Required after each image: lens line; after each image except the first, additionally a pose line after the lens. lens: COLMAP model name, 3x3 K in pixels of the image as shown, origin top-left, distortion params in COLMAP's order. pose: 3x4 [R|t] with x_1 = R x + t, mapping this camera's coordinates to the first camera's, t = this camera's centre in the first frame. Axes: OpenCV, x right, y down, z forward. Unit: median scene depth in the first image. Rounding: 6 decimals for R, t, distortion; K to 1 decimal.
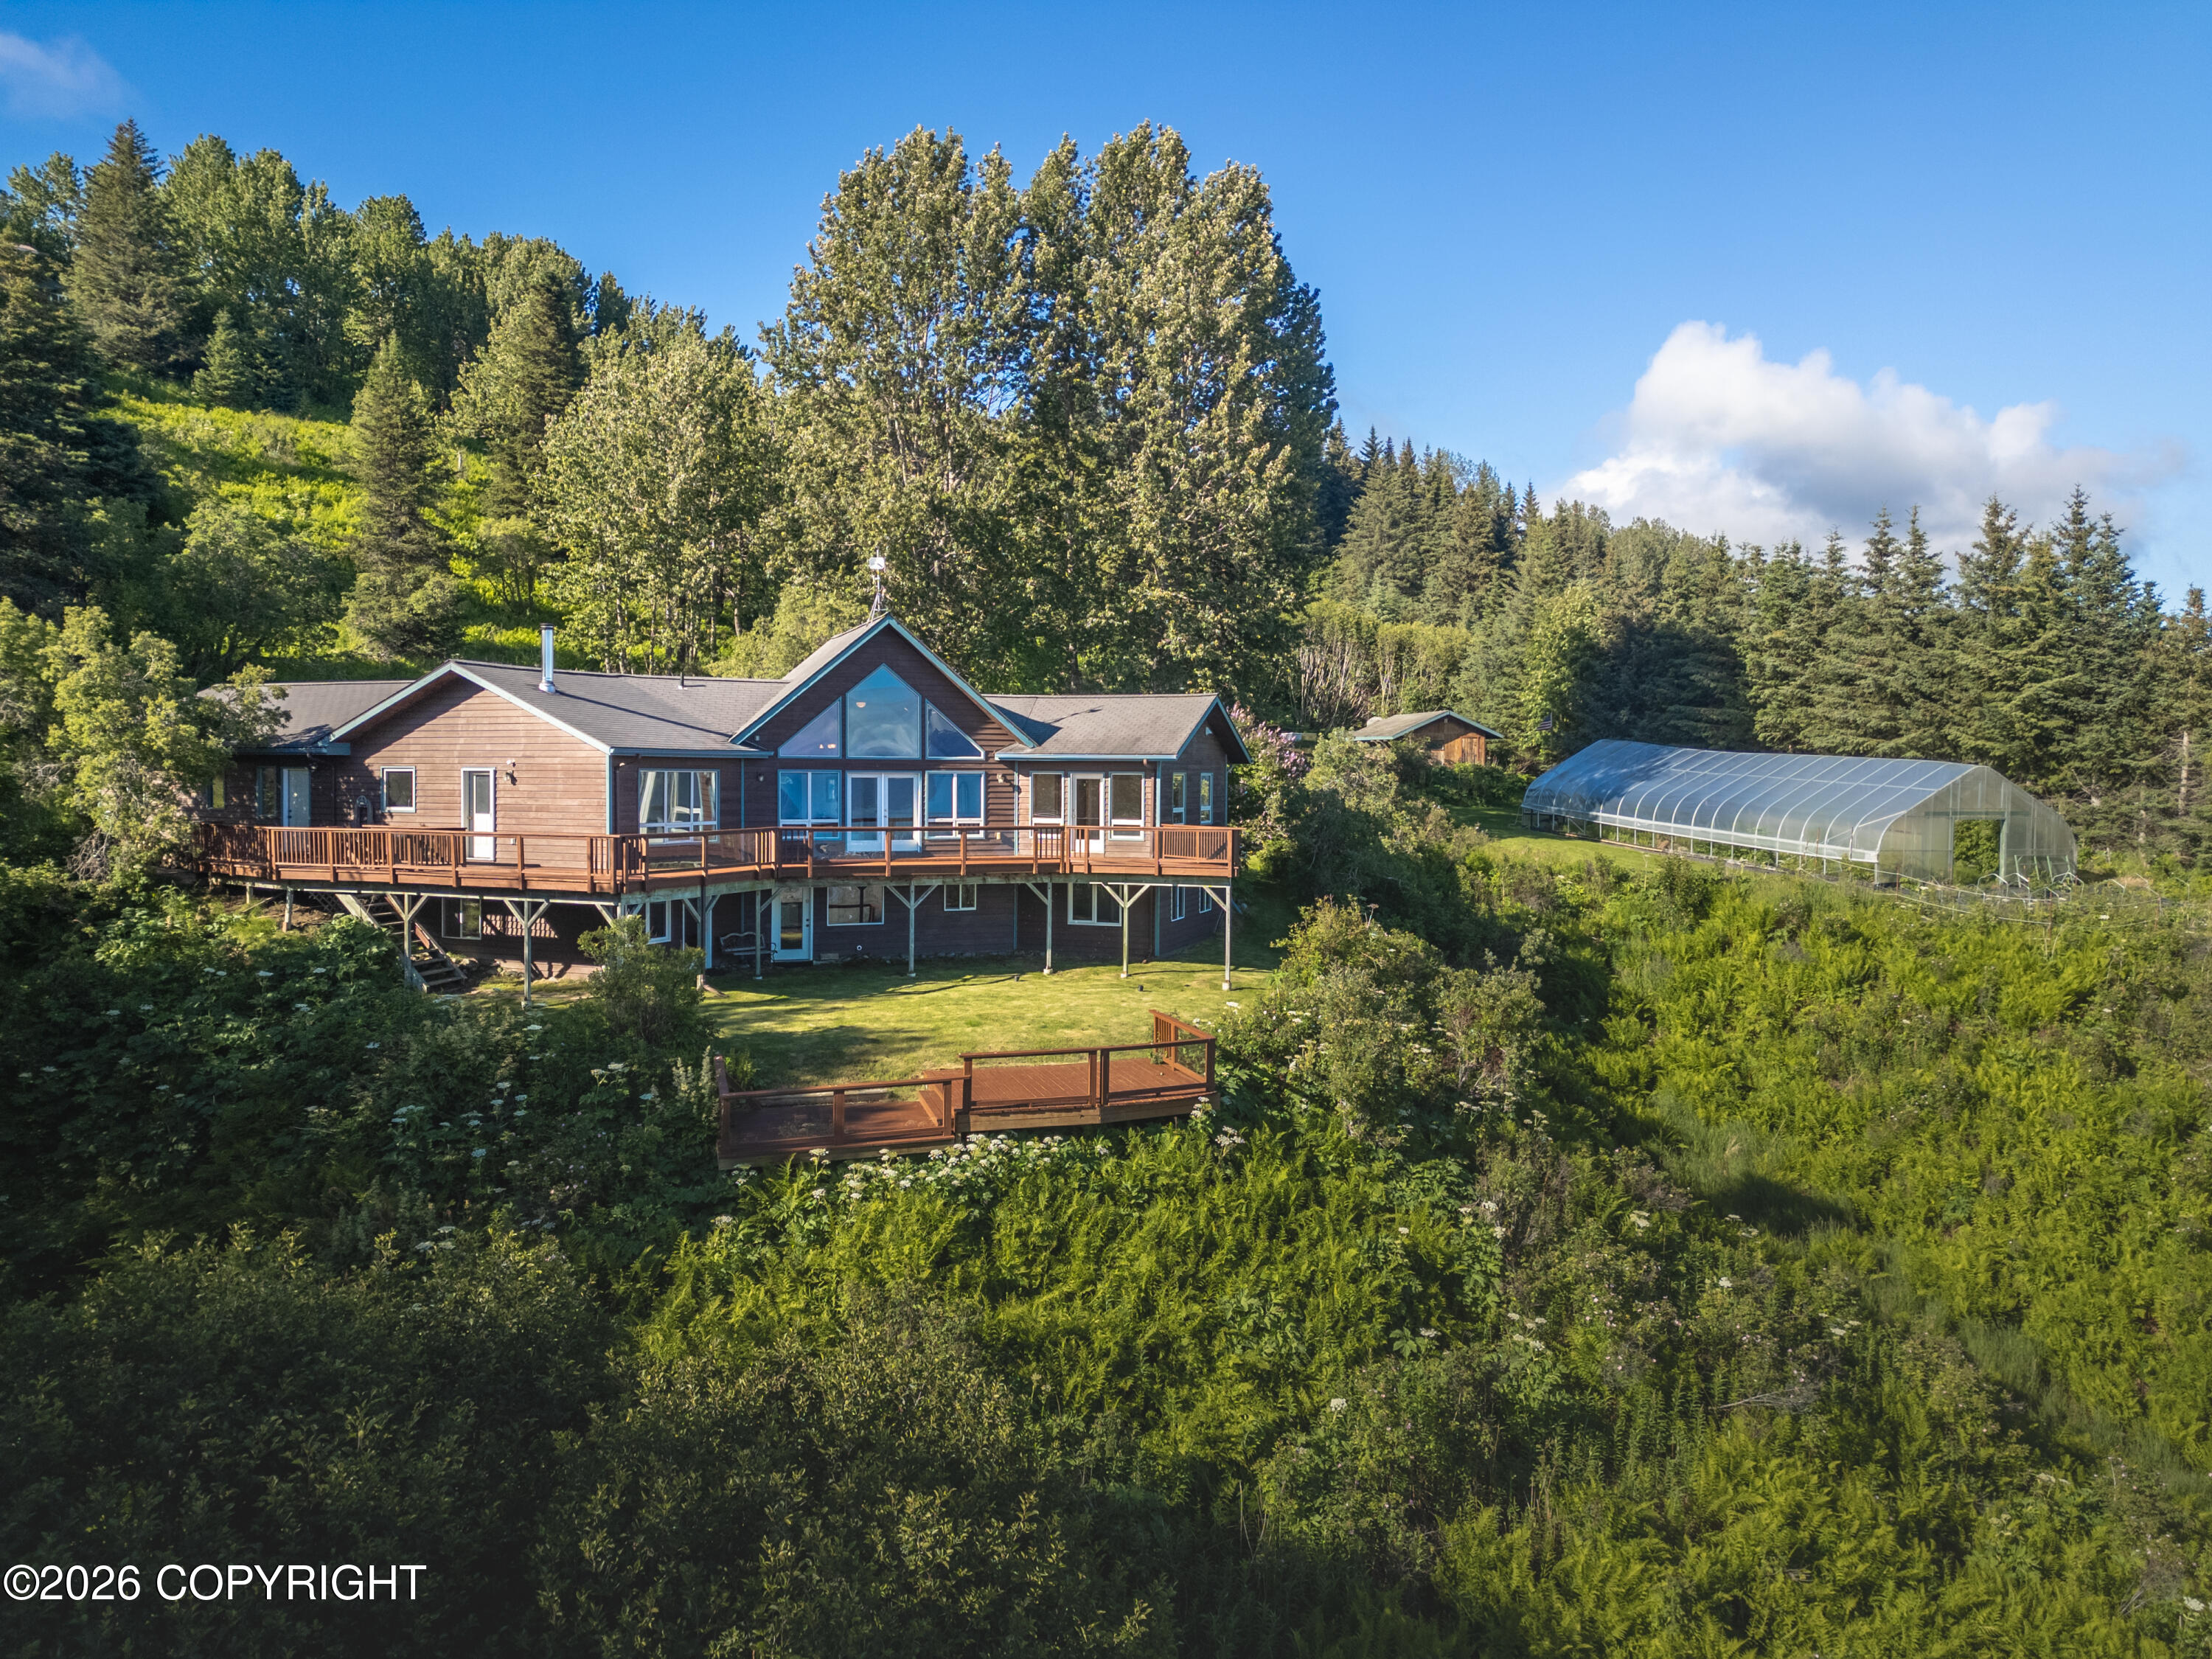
lens RADIAL K [[1565.5, 0, 1106.5], [0, 1565.5, 822.1], [0, 0, 1]] dist [0.089480, -0.085522]
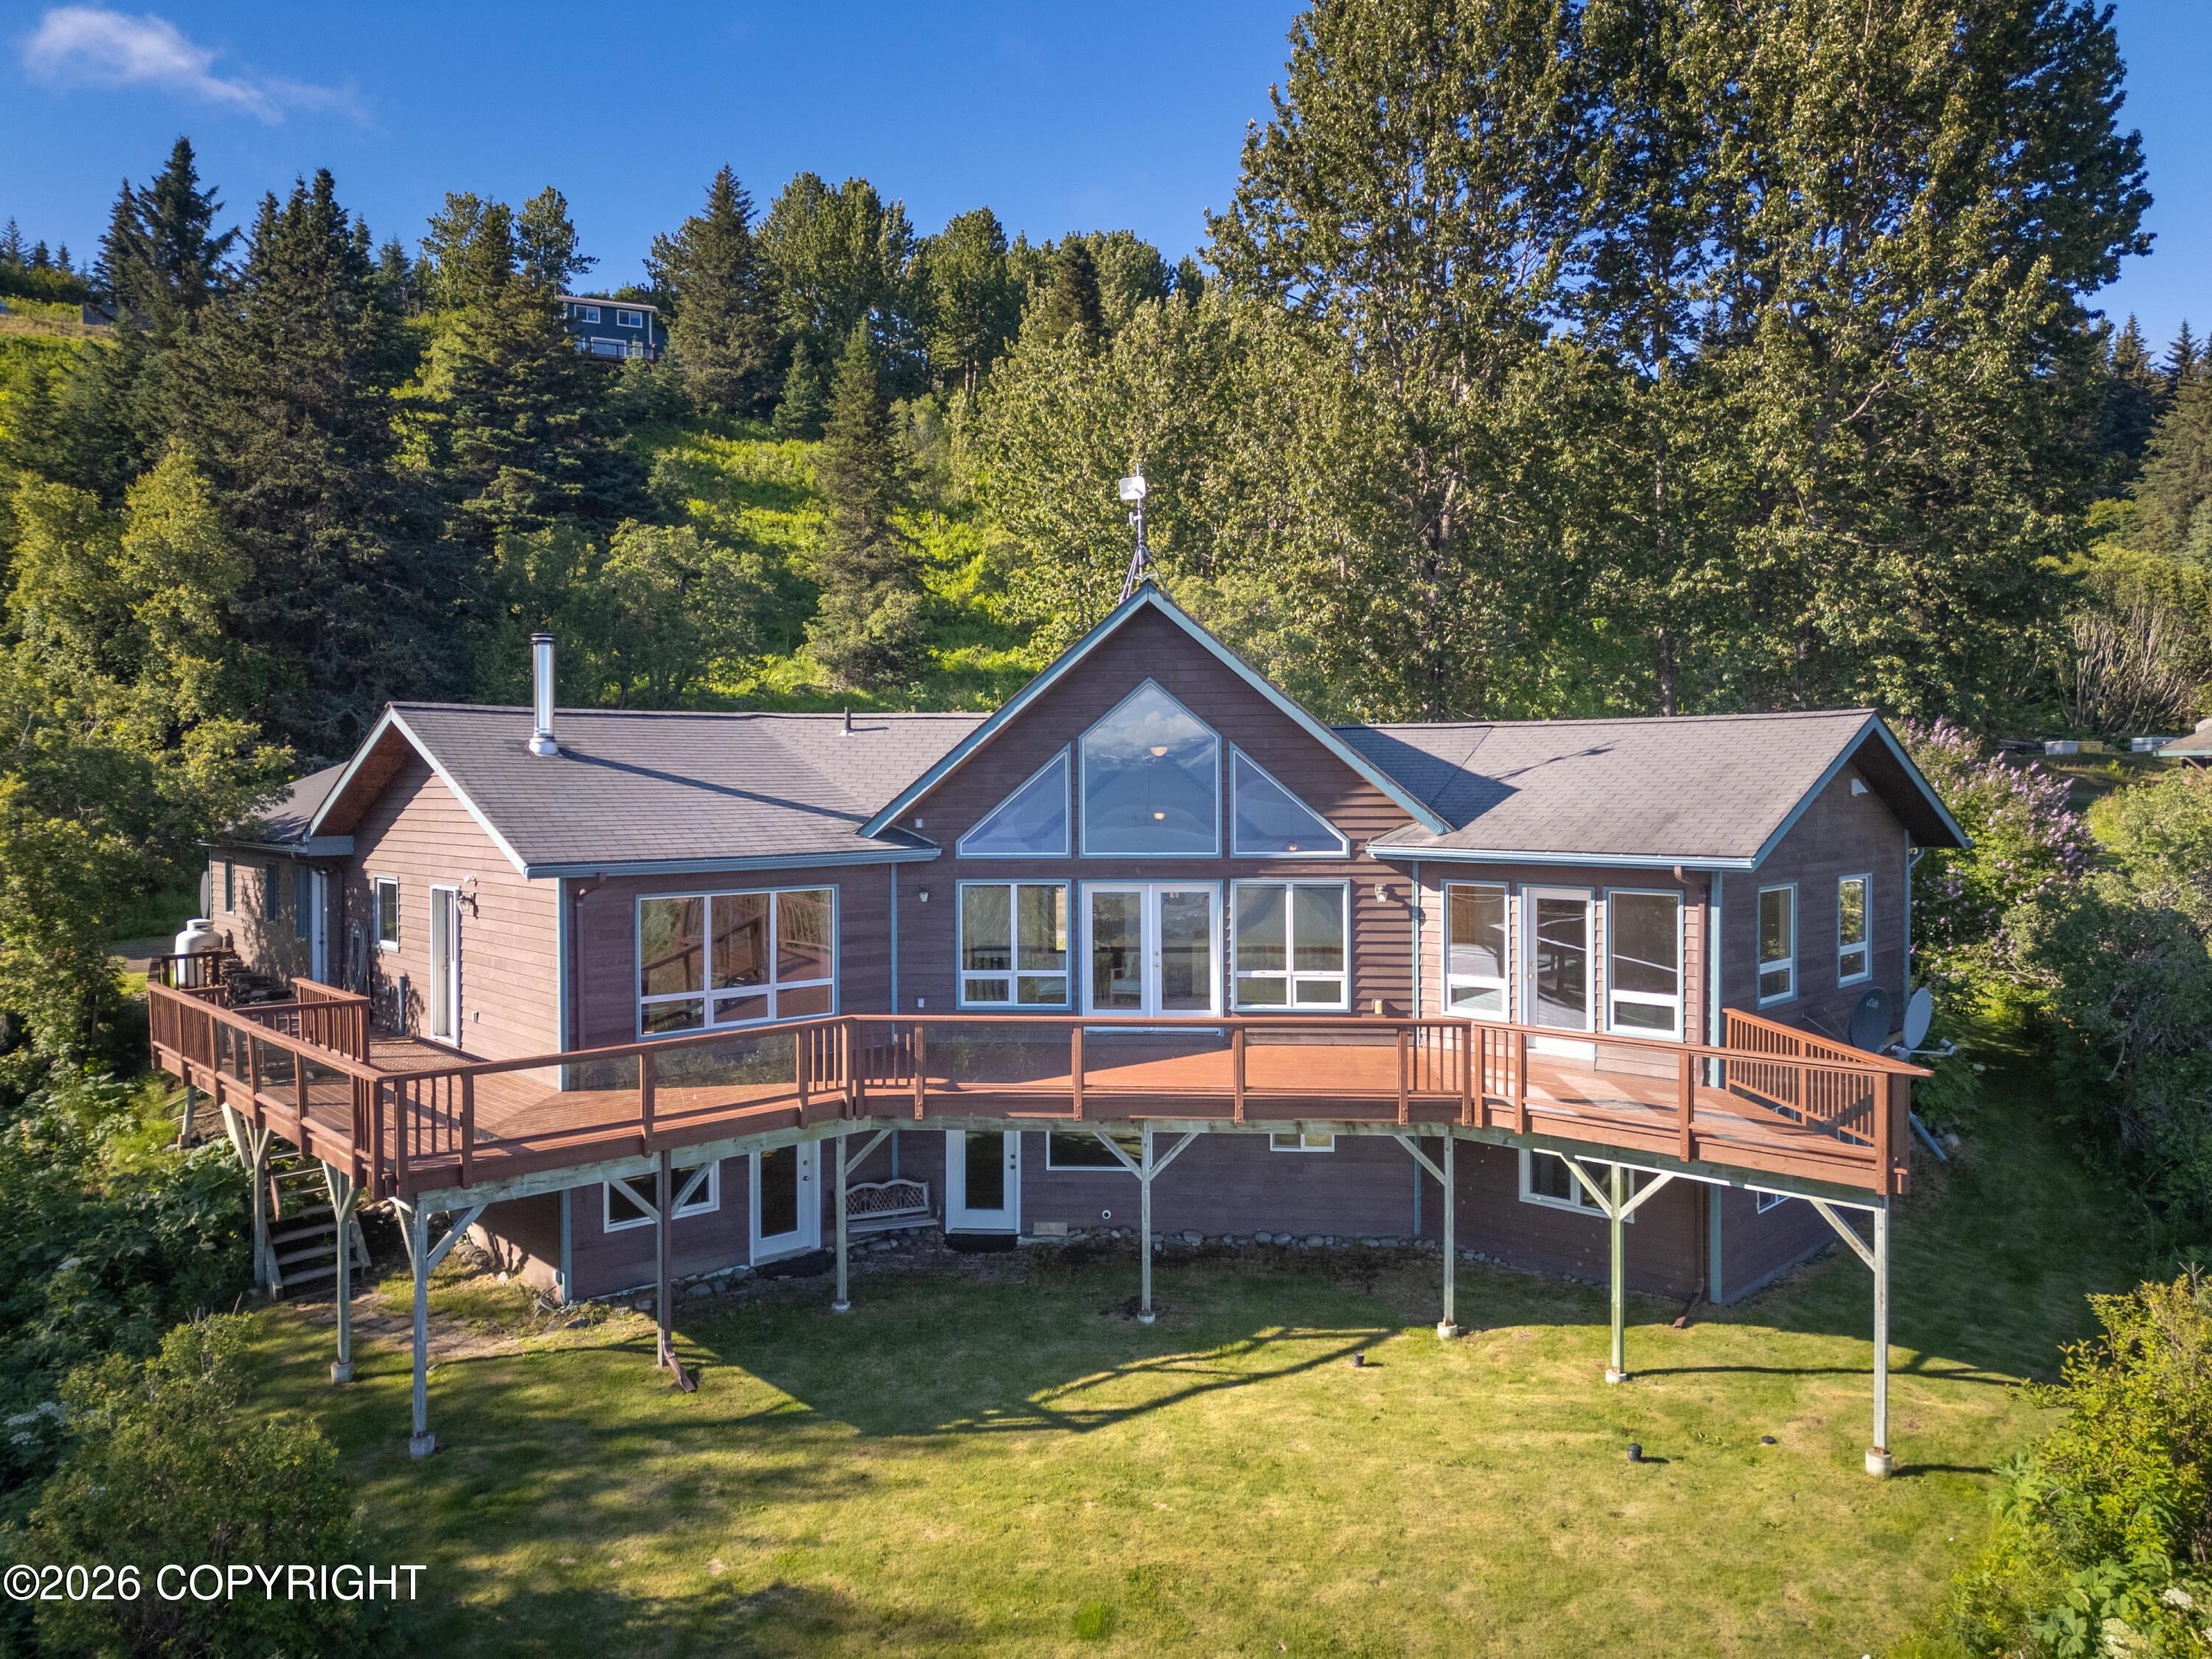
lens RADIAL K [[1565.5, 0, 1106.5], [0, 1565.5, 822.1], [0, 0, 1]] dist [0.089480, -0.085522]
pose [[0.913189, -0.001327, -0.407533, 0.039480], [-0.000668, 0.999988, -0.004752, -0.033366], [0.407535, 0.004612, 0.913178, 0.343397]]
